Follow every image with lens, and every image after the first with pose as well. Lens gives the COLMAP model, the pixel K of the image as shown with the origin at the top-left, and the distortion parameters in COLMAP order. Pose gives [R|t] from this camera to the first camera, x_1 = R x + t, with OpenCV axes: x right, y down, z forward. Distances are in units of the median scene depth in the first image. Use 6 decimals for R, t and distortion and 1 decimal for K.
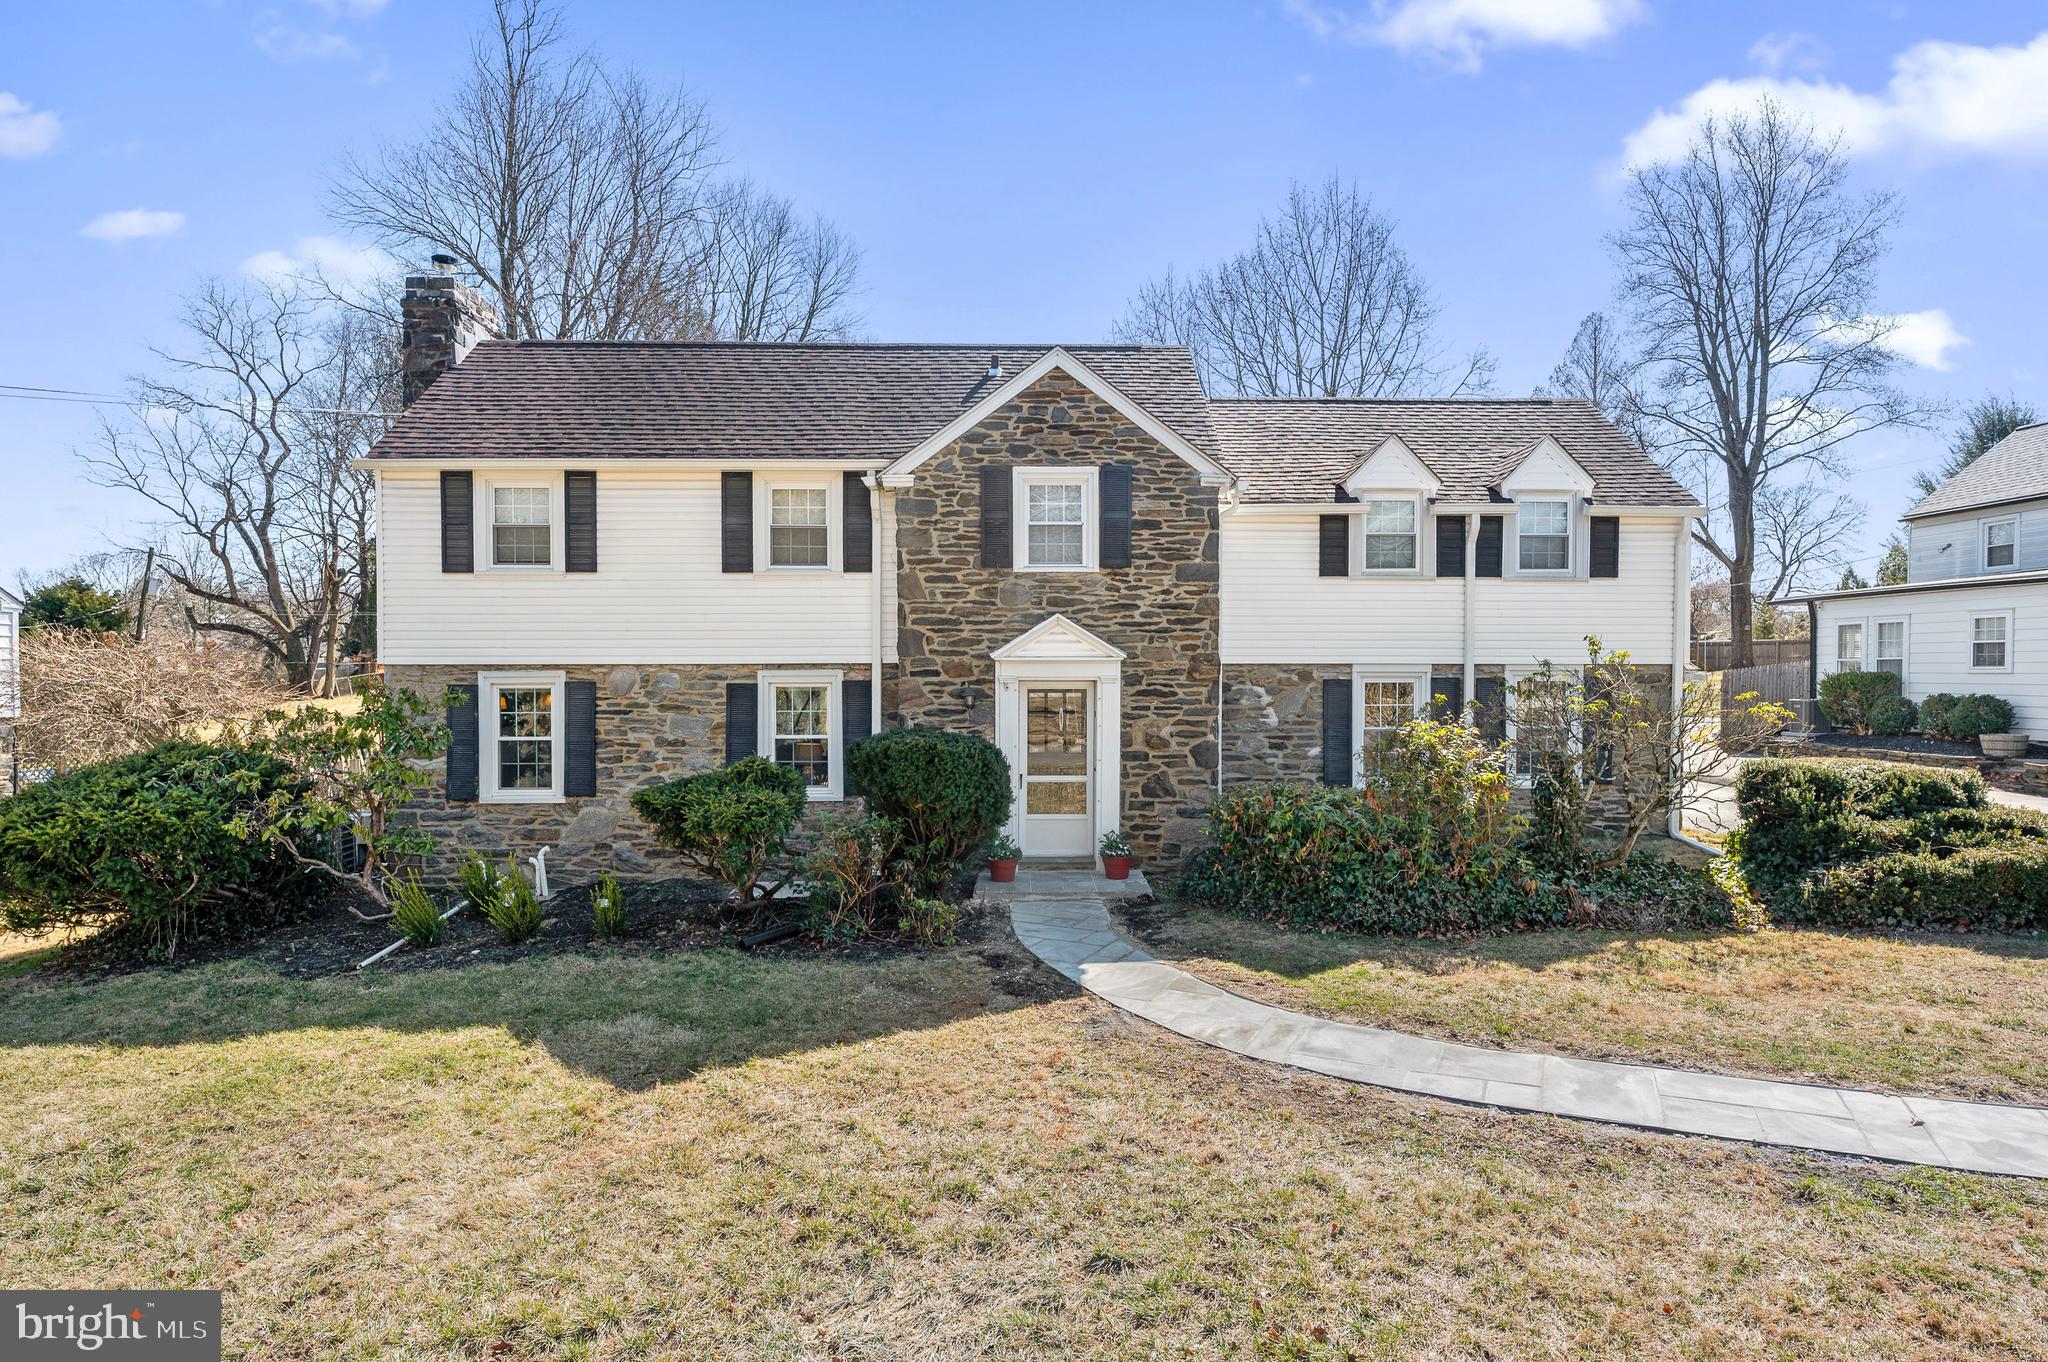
lens RADIAL K [[954.0, 0, 1025.2], [0, 954.0, 679.1], [0, 0, 1]] dist [-0.001146, -0.000927]
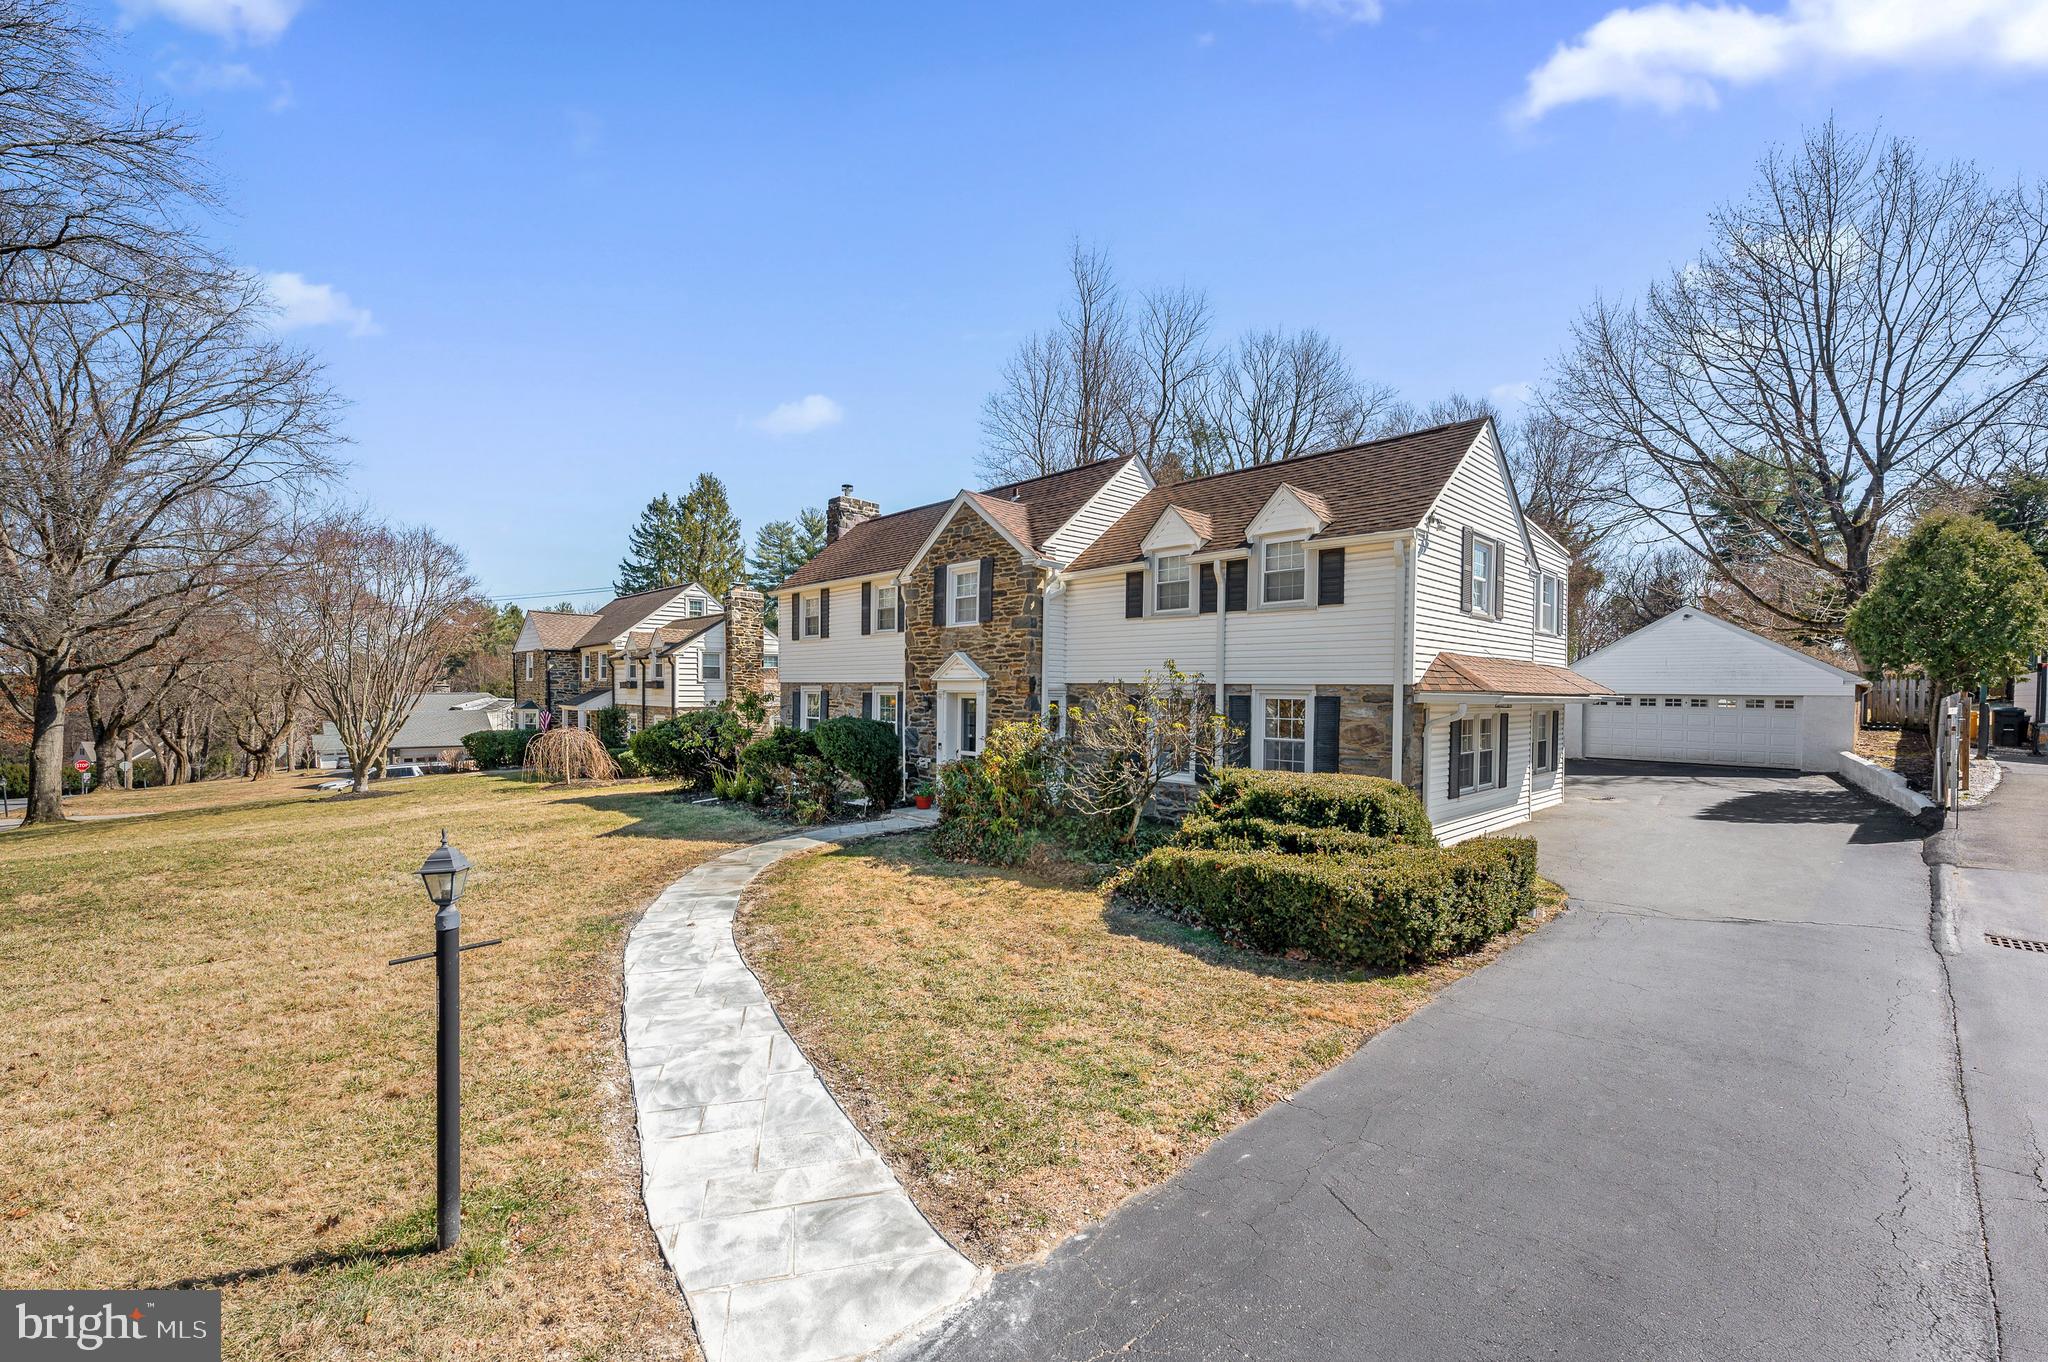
lens RADIAL K [[825.8, 0, 1024.5], [0, 825.8, 687.0], [0, 0, 1]] dist [0.000488, -0.001012]
pose [[0.680559, 0.006507, -0.732664, 1.124775], [-0.012563, 0.999917, -0.002788, -0.006101], [0.732586, 0.011102, 0.680584, 0.109223]]
